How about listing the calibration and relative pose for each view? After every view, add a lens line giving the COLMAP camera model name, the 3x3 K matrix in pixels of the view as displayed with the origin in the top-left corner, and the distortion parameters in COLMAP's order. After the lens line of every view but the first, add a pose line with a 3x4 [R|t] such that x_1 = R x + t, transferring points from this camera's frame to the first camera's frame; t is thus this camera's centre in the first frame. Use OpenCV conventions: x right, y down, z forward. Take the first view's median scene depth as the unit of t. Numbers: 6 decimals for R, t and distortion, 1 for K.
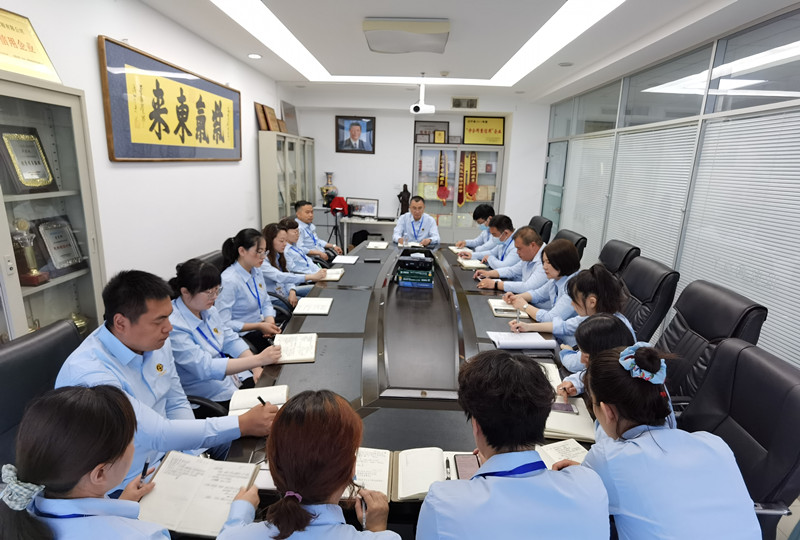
lens RADIAL K [[418.0, 0, 400.0], [0, 418.0, 270.0], [0, 0, 1]] dist [-0.040694, -0.000390]
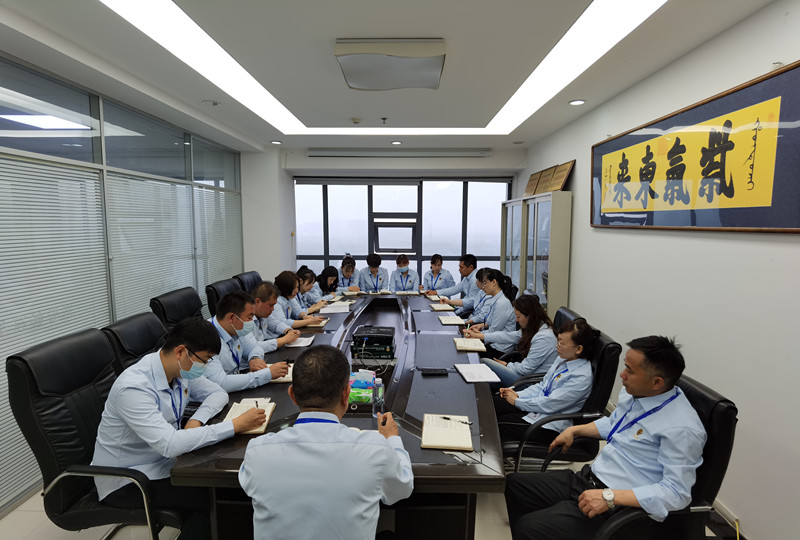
lens RADIAL K [[418.0, 0, 400.0], [0, 418.0, 270.0], [0, 0, 1]] dist [-0.040694, -0.000390]
pose [[-0.999291, -0.035119, -0.013597, -0.011017], [-0.037660, 0.931561, 0.361630, -0.495777], [-0.000033, 0.361886, -0.932222, 1.909956]]
